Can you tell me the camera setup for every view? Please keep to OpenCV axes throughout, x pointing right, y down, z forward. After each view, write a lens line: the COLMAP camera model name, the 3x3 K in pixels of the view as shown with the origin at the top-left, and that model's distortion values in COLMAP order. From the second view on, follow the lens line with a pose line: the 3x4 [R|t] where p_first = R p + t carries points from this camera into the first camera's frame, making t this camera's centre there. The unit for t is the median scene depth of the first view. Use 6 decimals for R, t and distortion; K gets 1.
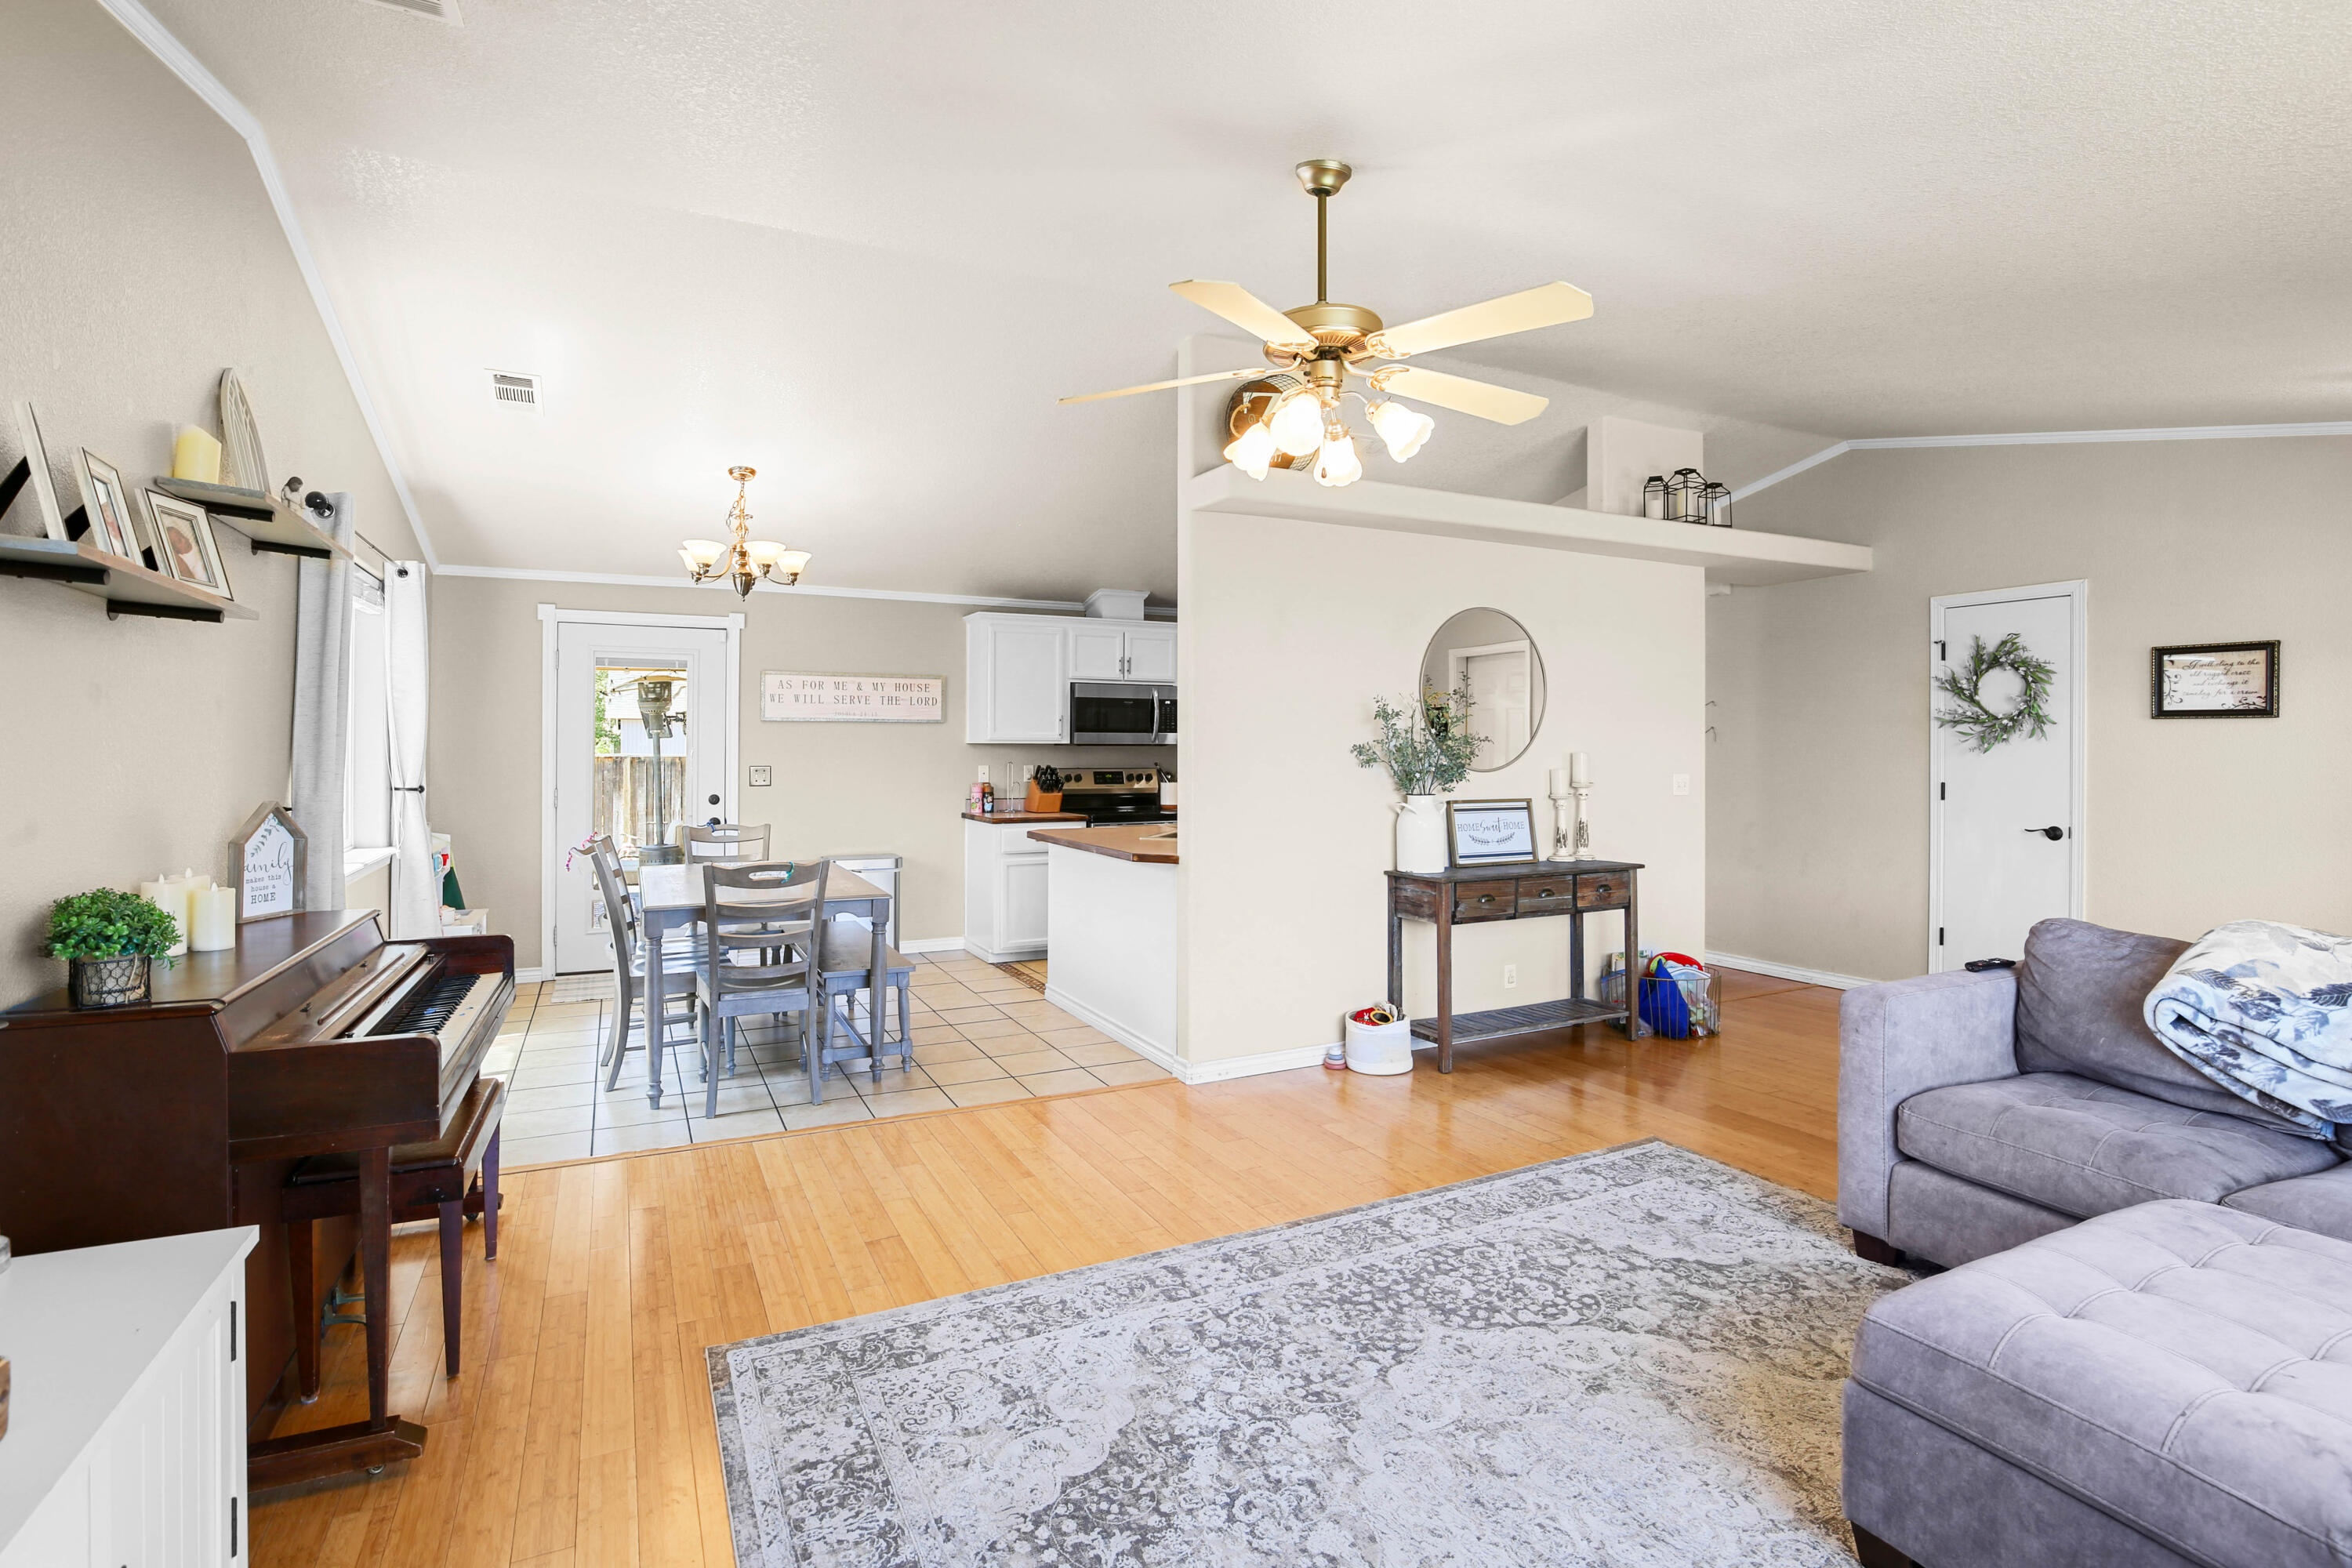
lens RADIAL K [[1111.6, 0, 1178.1], [0, 1111.6, 747.5], [0, 0, 1]] dist [-0.030407, 0.004594]
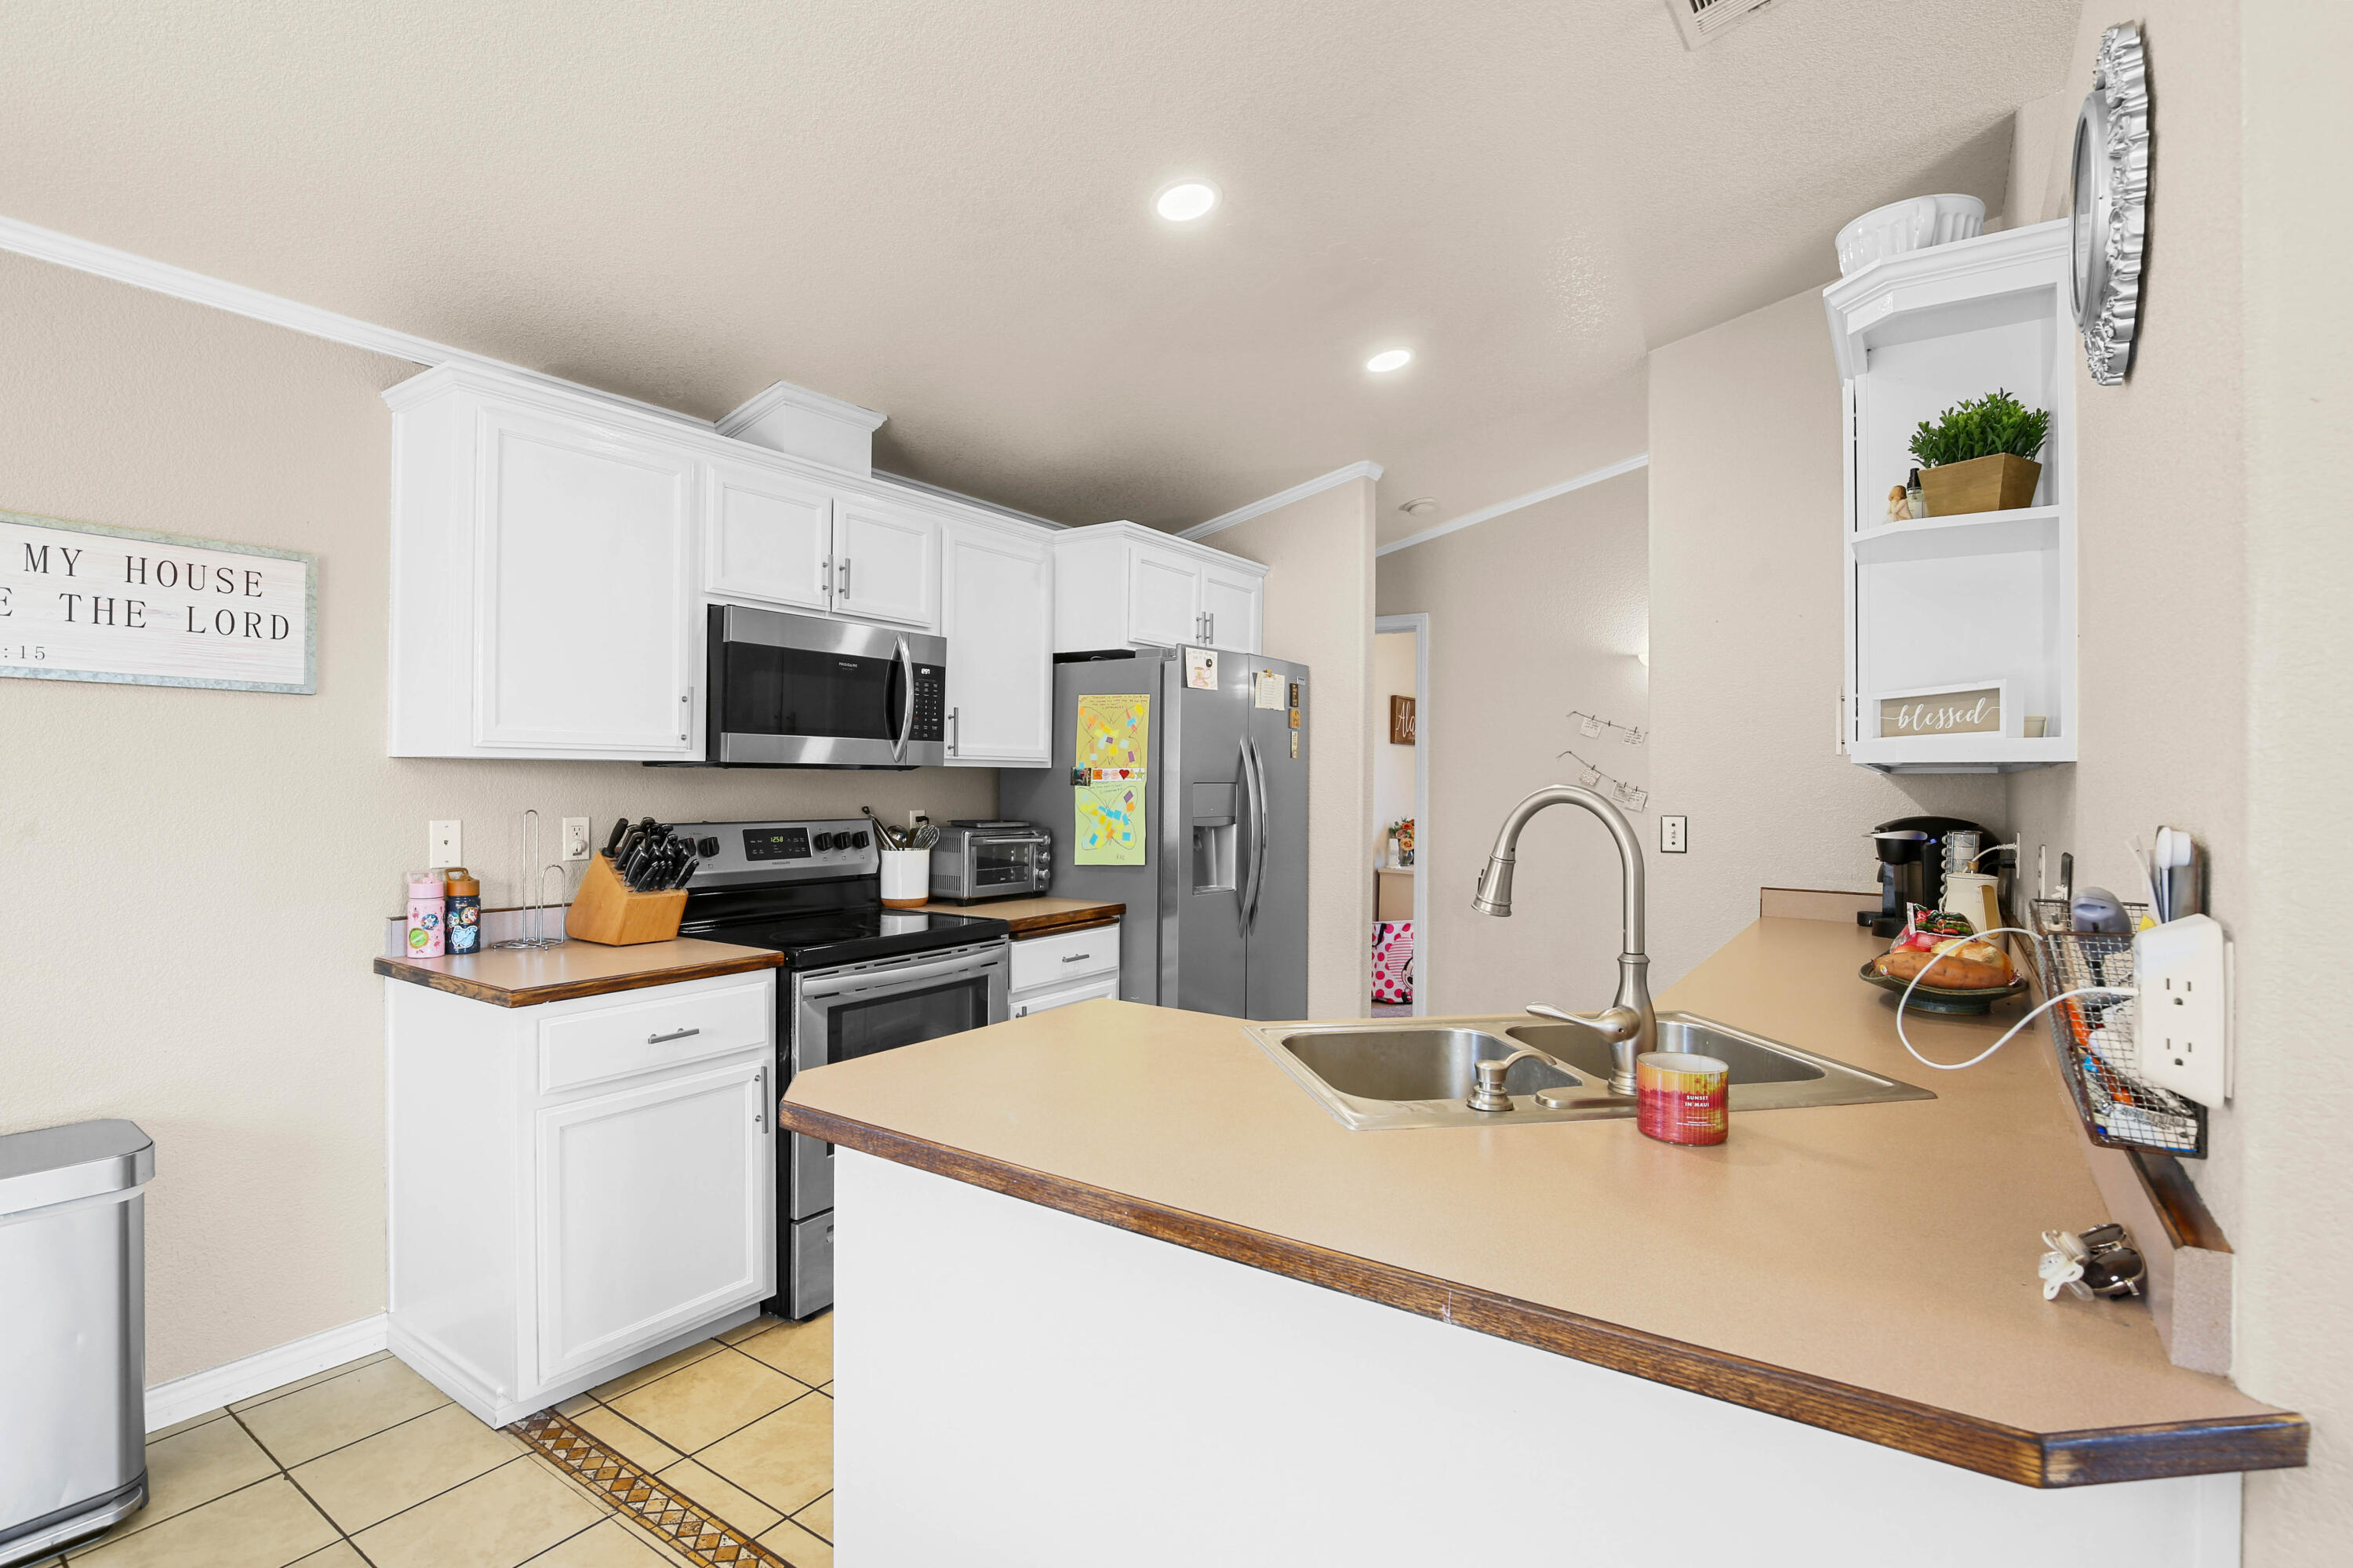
lens RADIAL K [[1112.1, 0, 1152.3], [0, 1112.1, 785.5], [0, 0, 1]] dist [-0.030407, 0.004594]
pose [[0.884432, 0.003986, 0.466653, -0.139052], [-0.005723, 0.999981, 0.002306, 0.003317], [-0.466635, -0.004710, 0.884438, 0.582779]]
